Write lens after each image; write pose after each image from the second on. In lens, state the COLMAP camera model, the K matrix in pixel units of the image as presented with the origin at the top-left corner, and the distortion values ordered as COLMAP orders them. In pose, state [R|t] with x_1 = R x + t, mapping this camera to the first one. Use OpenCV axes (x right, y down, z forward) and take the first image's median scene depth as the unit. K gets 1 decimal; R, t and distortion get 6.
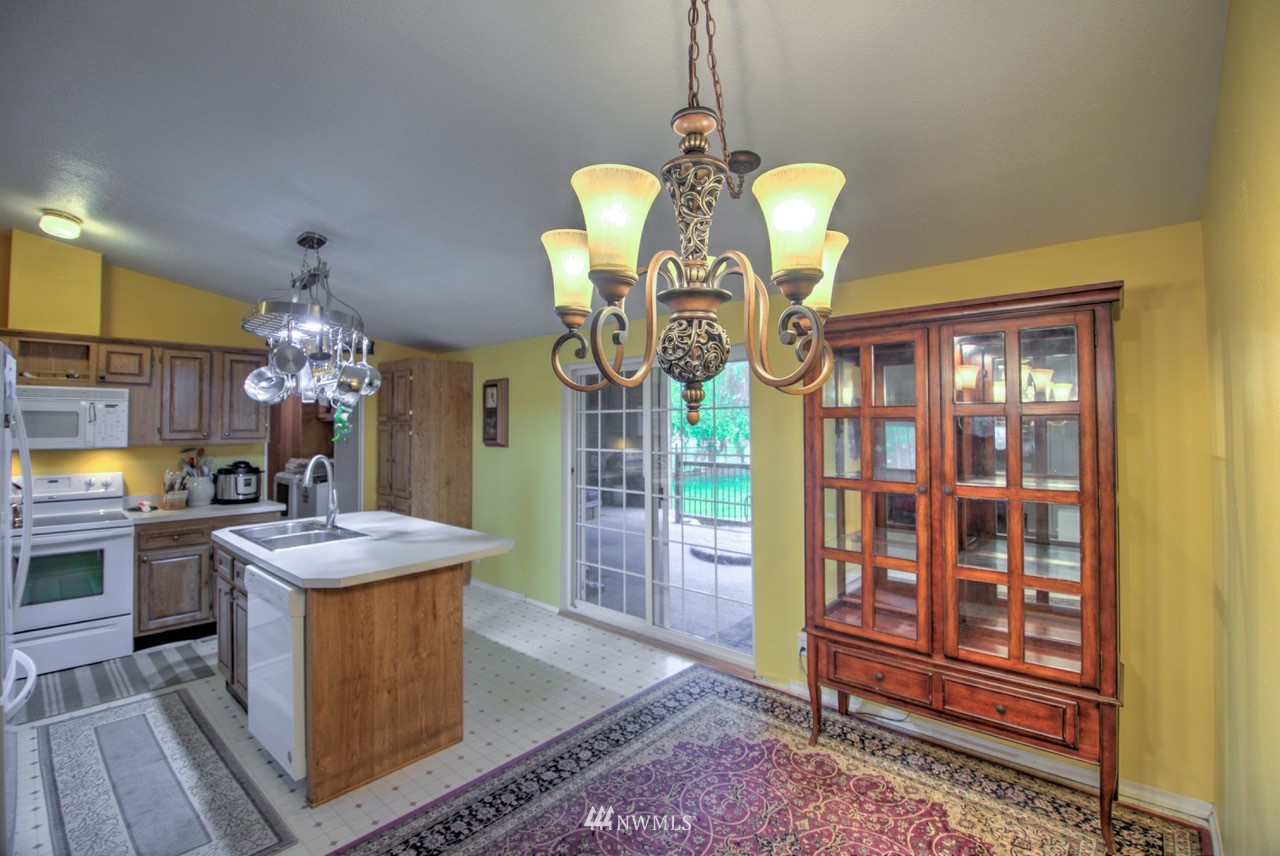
lens RADIAL K [[568.4, 0, 640.6], [0, 568.4, 419.9], [0, 0, 1]] dist [-0.004935, -0.004541]
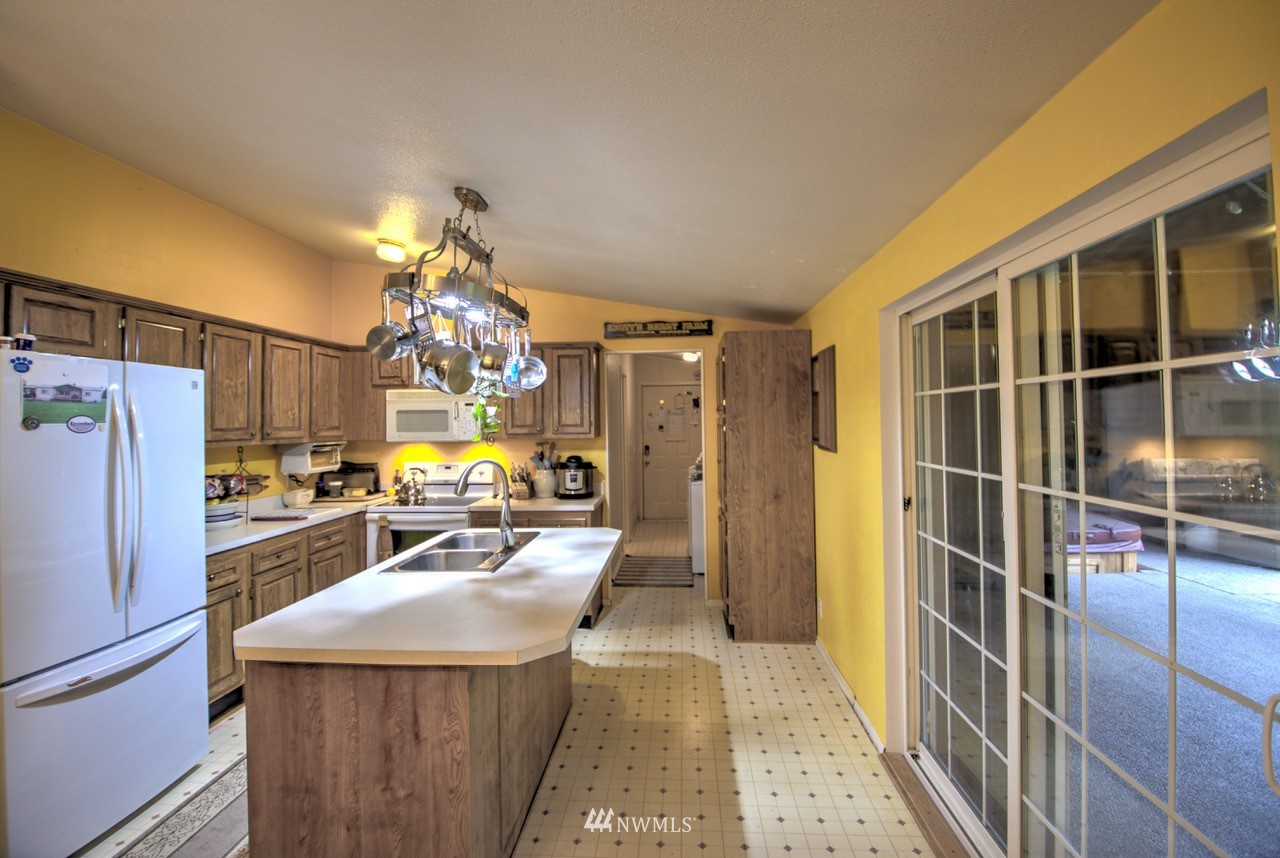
lens RADIAL K [[568.4, 0, 639.4], [0, 568.4, 411.8], [0, 0, 1]] dist [-0.004935, -0.004541]
pose [[0.603605, -0.012664, -0.797183, 0.272313], [0.017640, 0.999841, -0.002527, -0.000976], [0.797088, -0.012537, 0.603732, 0.810198]]
